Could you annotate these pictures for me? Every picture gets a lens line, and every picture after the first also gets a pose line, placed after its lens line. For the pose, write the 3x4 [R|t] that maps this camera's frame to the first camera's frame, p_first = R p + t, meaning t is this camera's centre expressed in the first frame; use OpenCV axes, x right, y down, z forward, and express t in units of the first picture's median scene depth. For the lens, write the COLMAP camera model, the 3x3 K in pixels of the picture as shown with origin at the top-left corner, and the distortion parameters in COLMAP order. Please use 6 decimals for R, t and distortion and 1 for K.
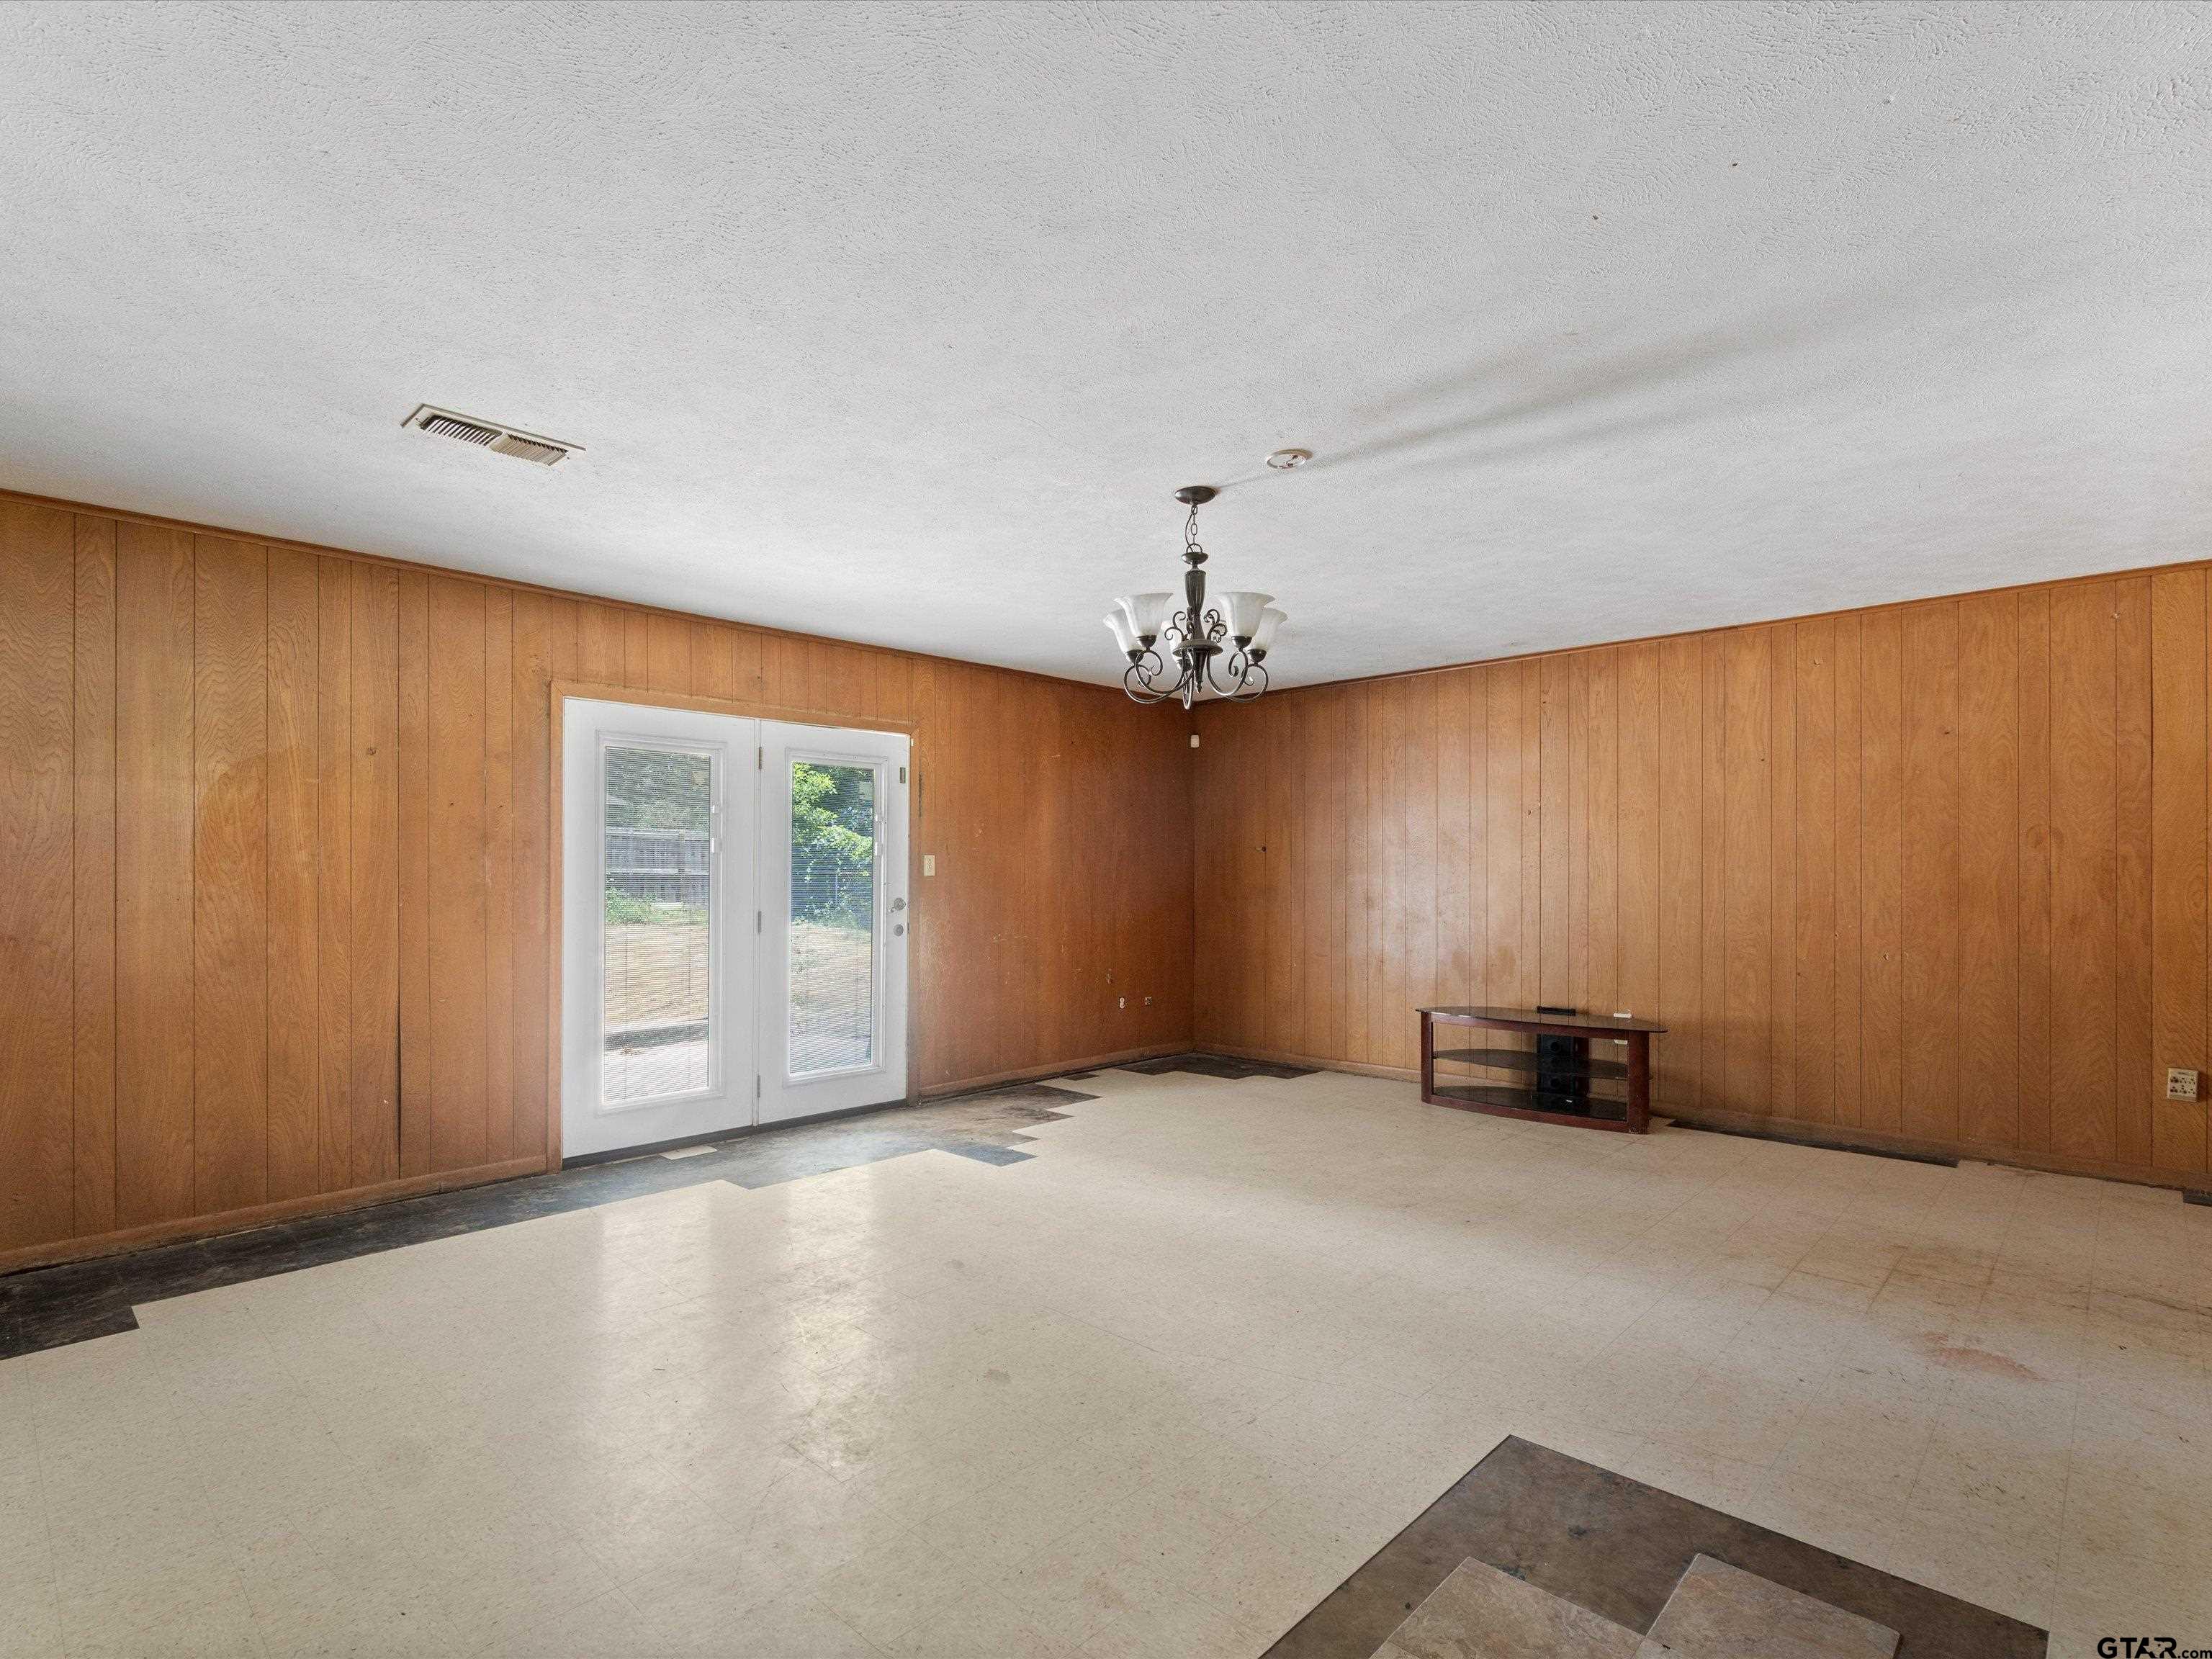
lens RADIAL K [[1582.6, 0, 1110.5], [0, 1582.6, 840.1], [0, 0, 1]] dist [-0.071869, 0.063847]
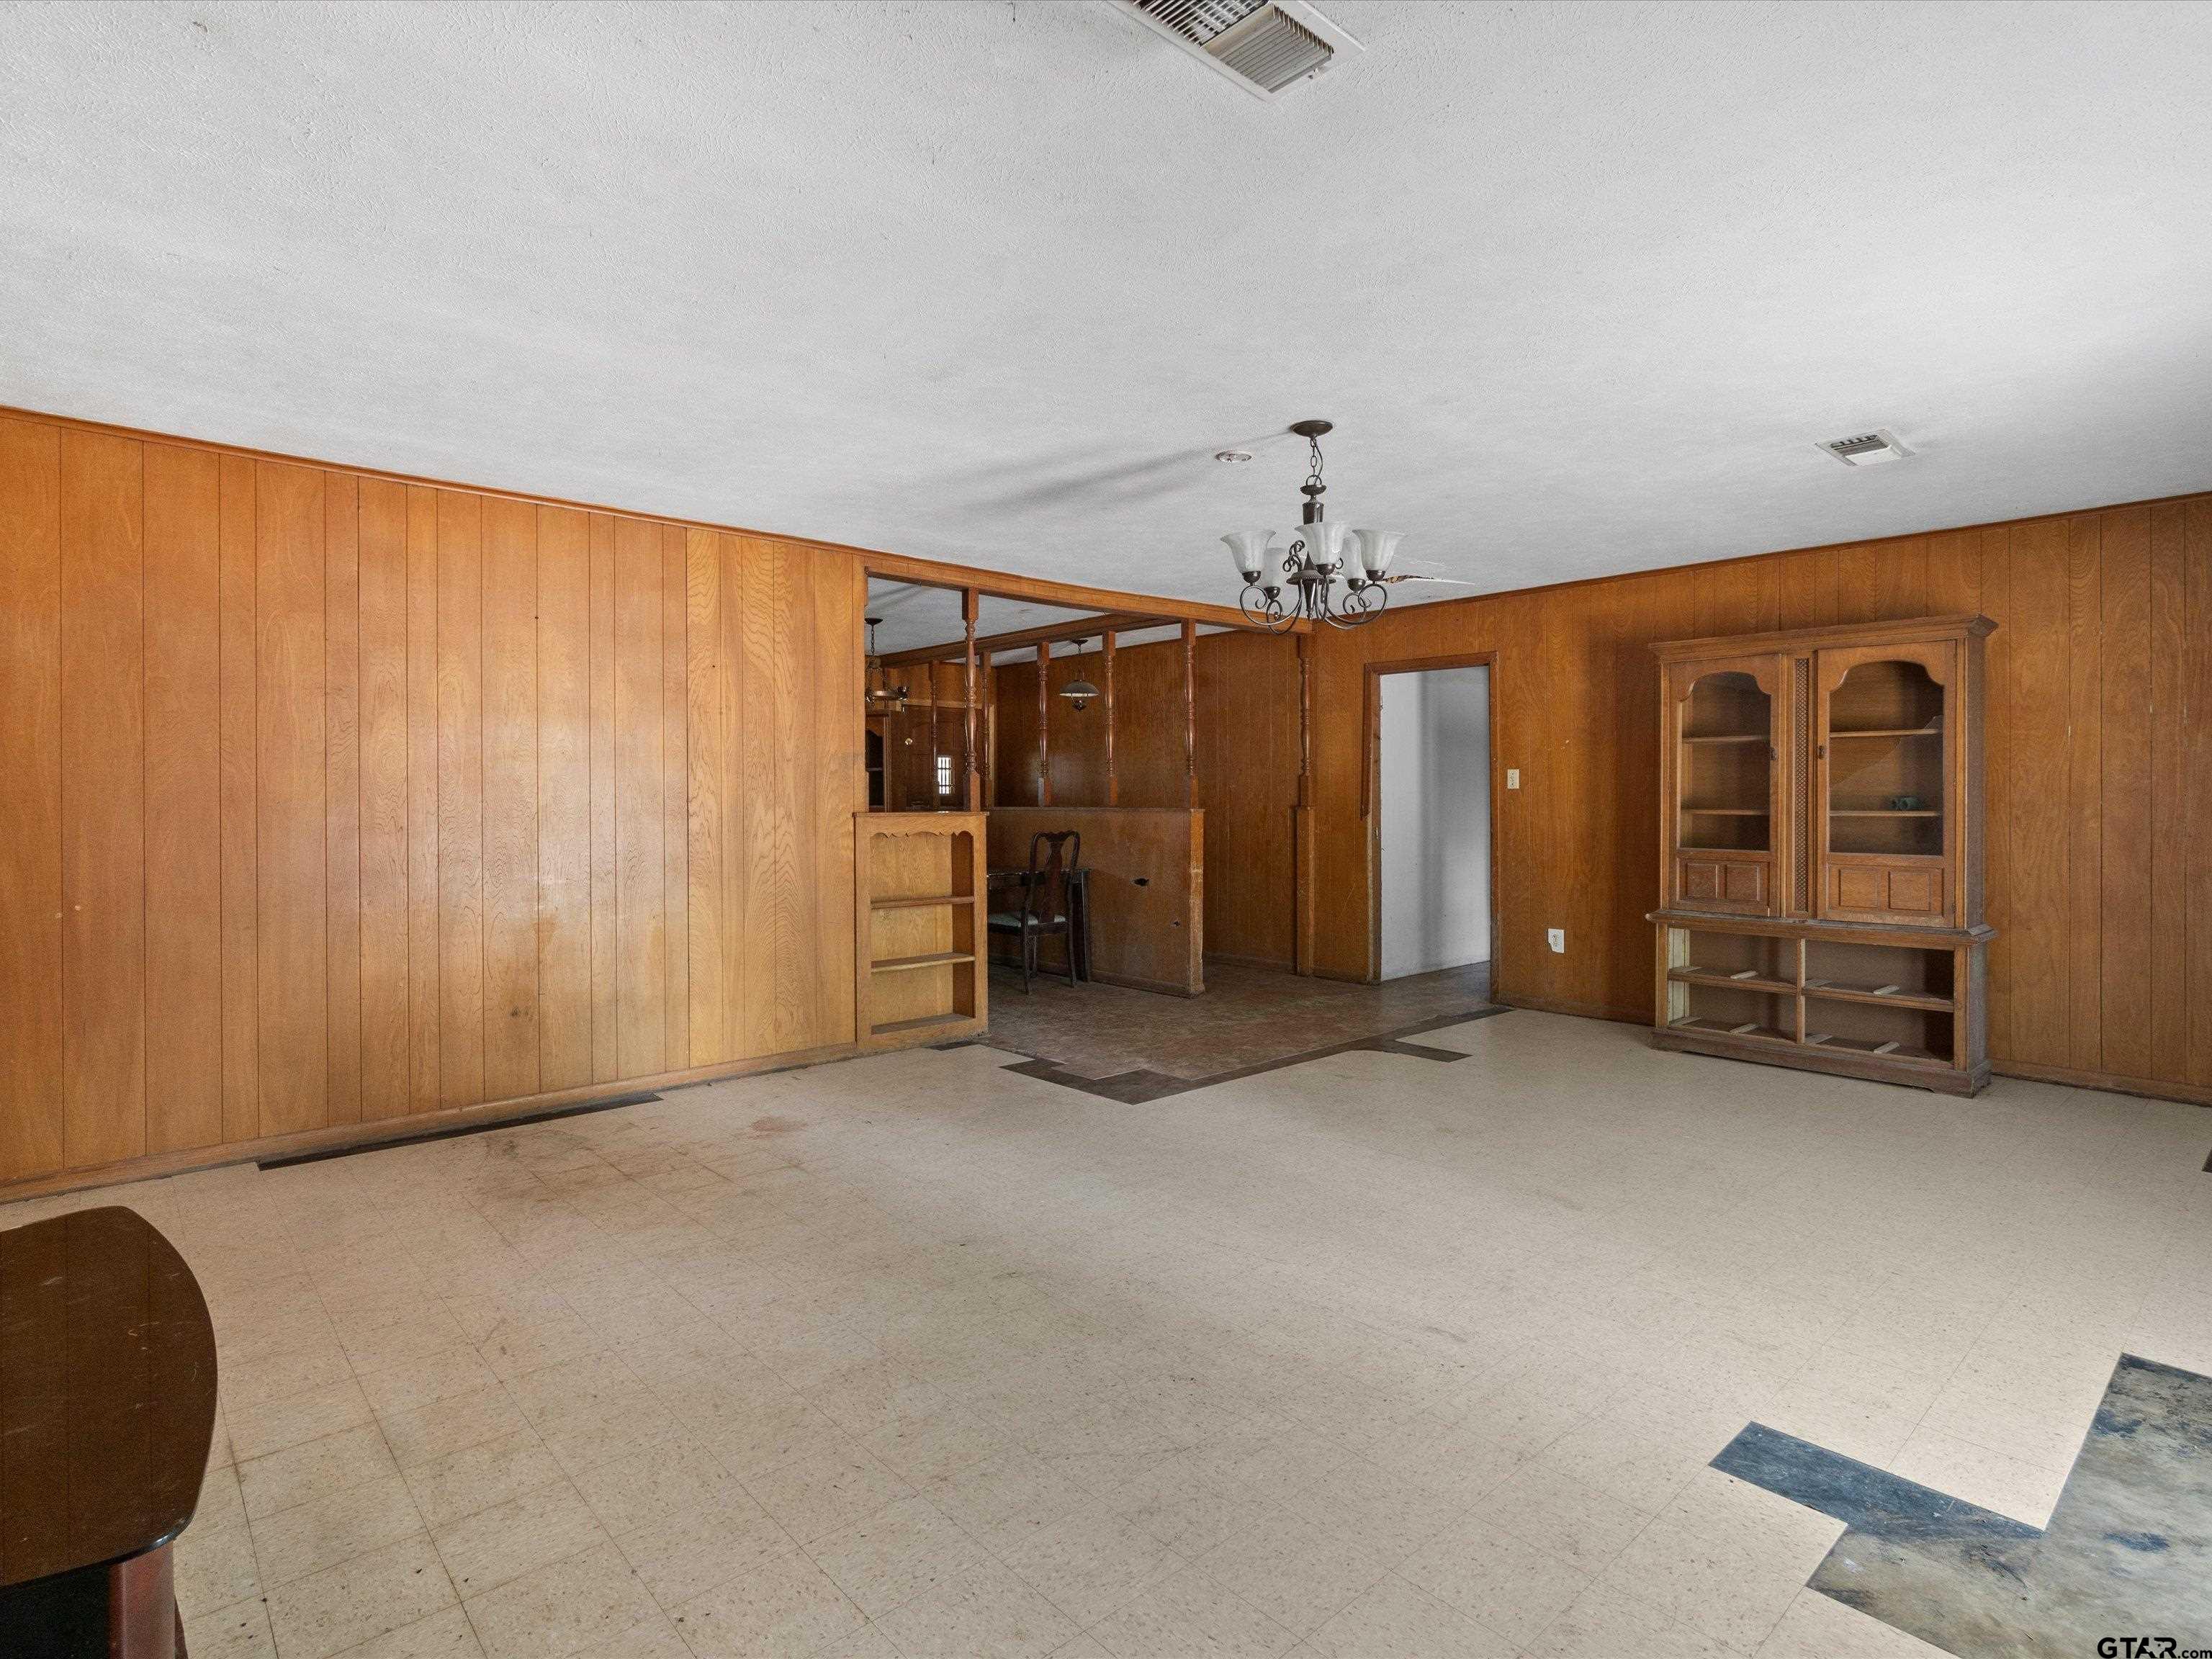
lens RADIAL K [[1582.6, 0, 1110.5], [0, 1582.6, 840.1], [0, 0, 1]] dist [-0.071869, 0.063847]
pose [[-0.997907, 0.005601, 0.064415, 0.102607], [0.006476, 0.999889, 0.013391, 0.034137], [-0.064333, 0.013780, -0.997833, 1.731930]]
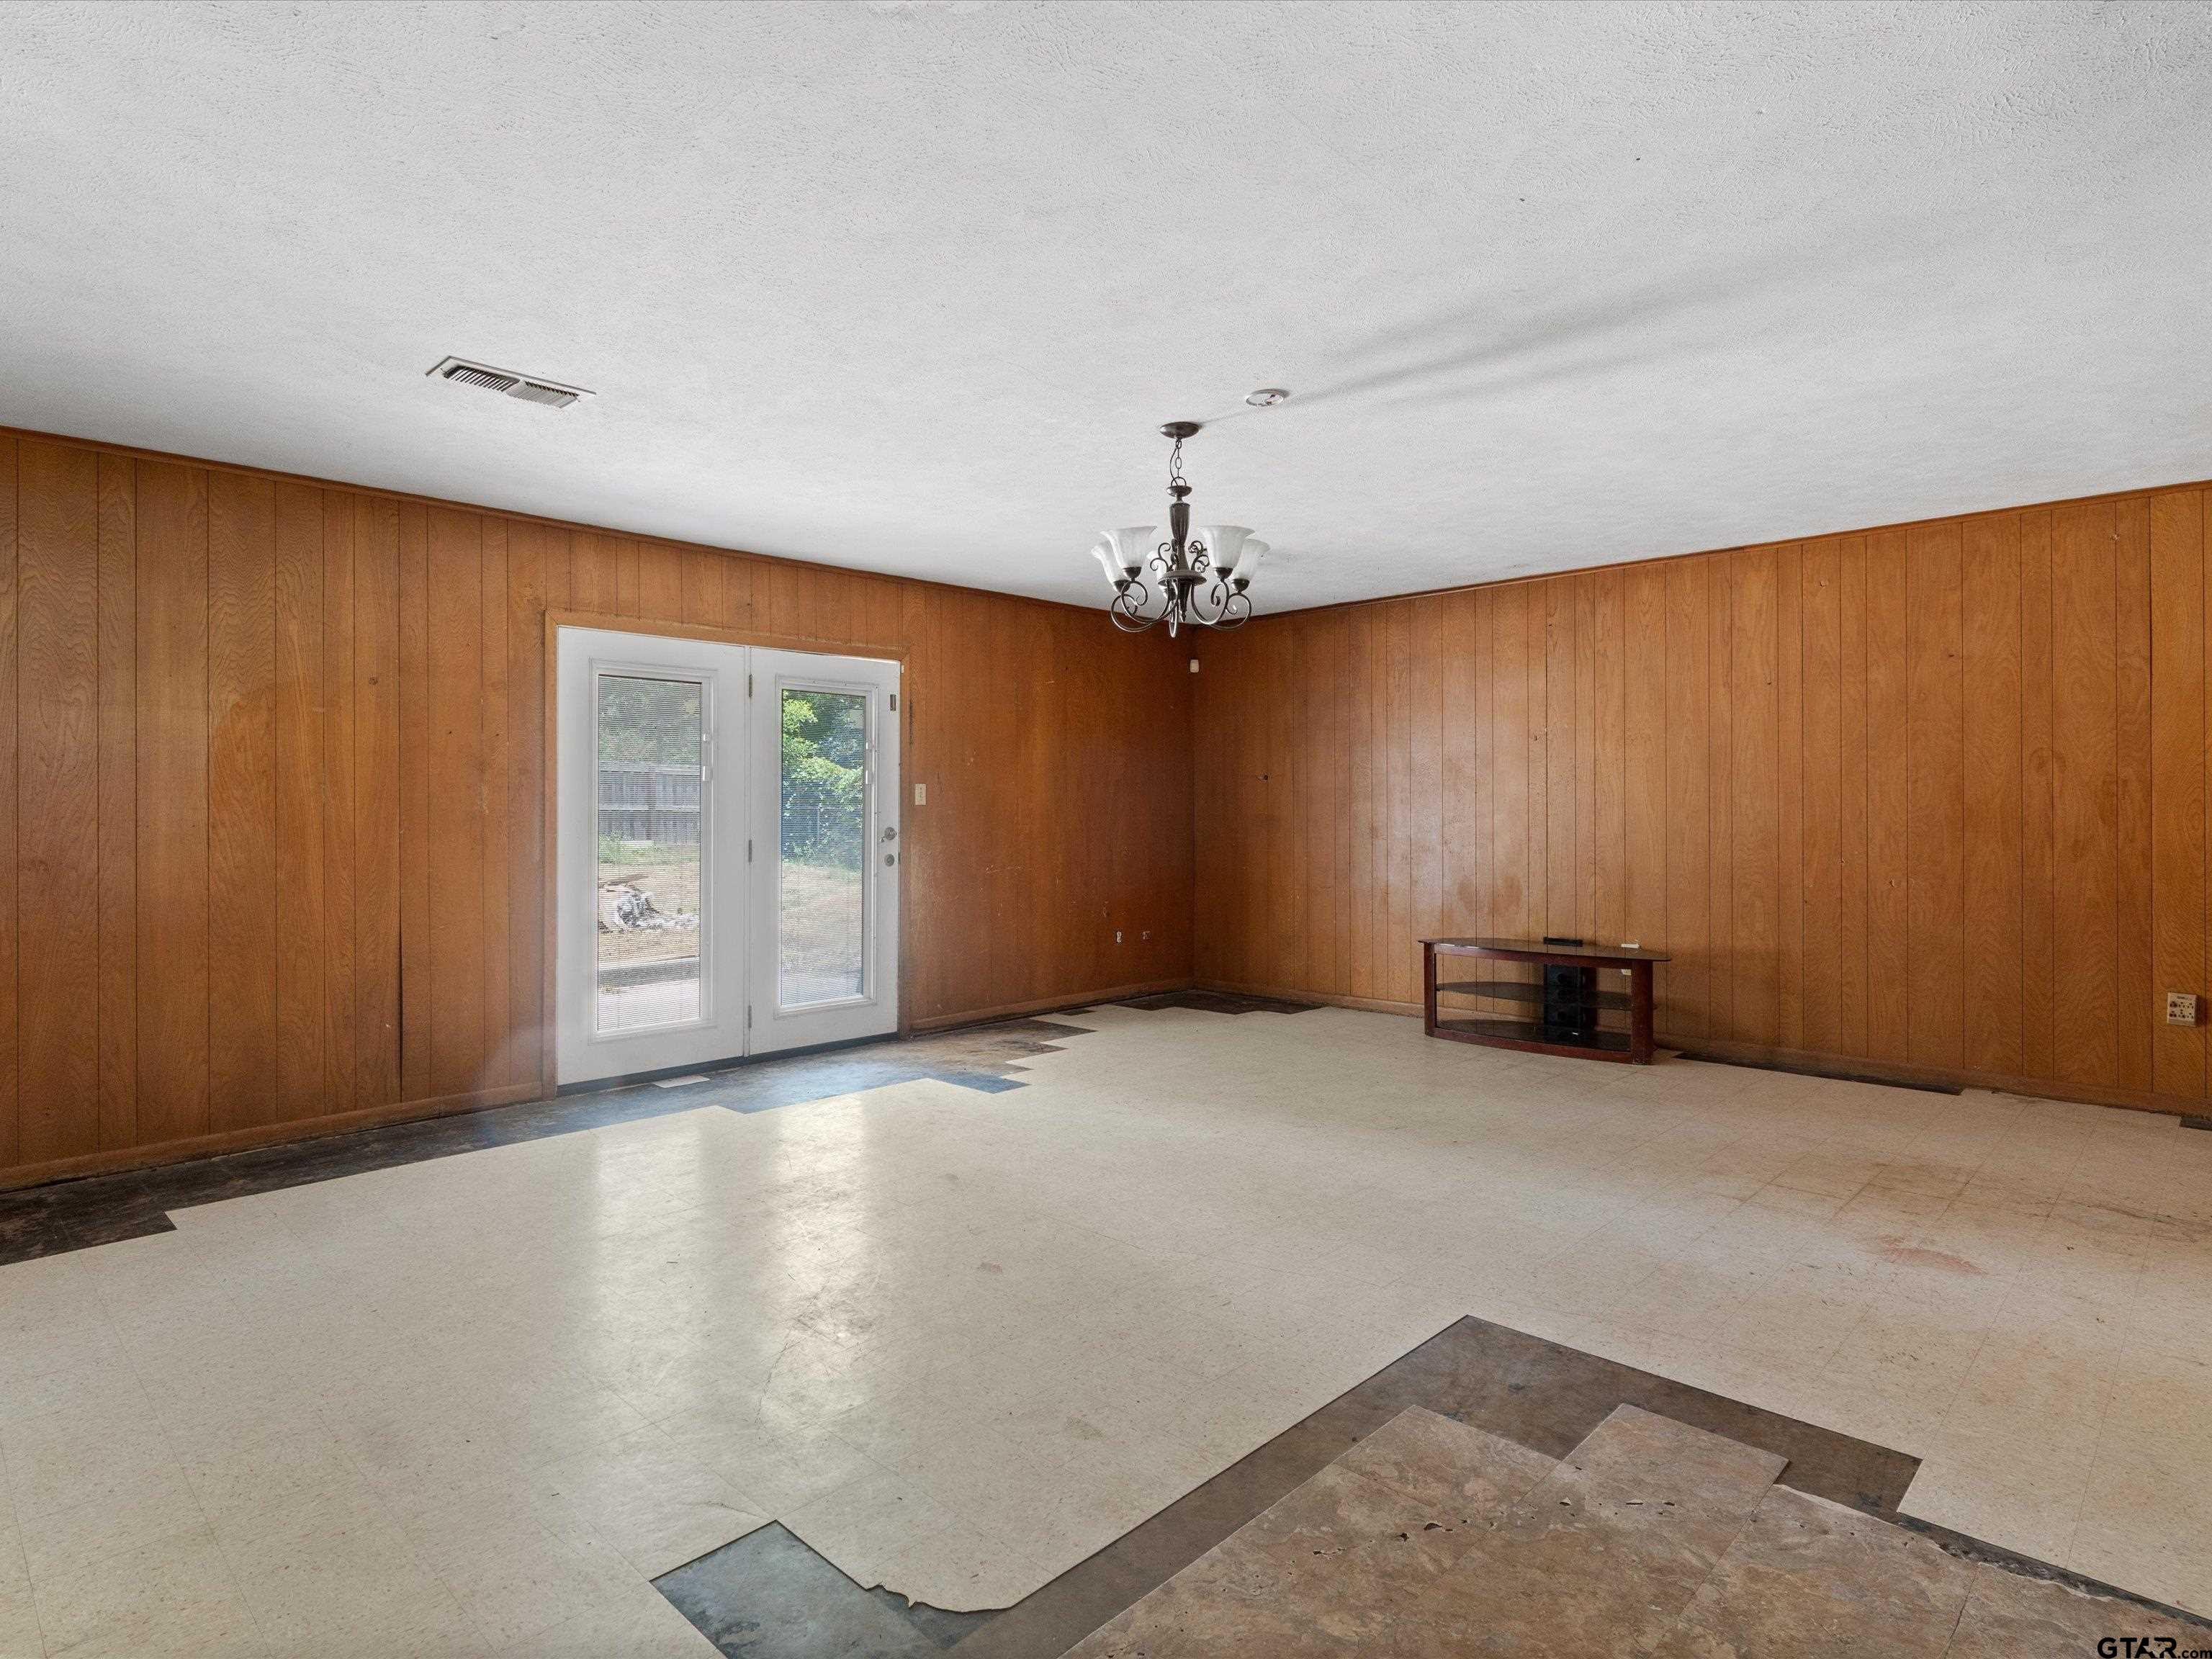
lens RADIAL K [[1765.2, 0, 1083.9], [0, 1765.2, 773.5], [0, 0, 1]] dist [-0.084450, 0.095426]
pose [[0.999817, -0.003029, -0.018866, 0.010274], [0.003020, 0.999995, -0.000460, 0.005377], [0.018868, 0.000403, 0.999822, -0.127590]]
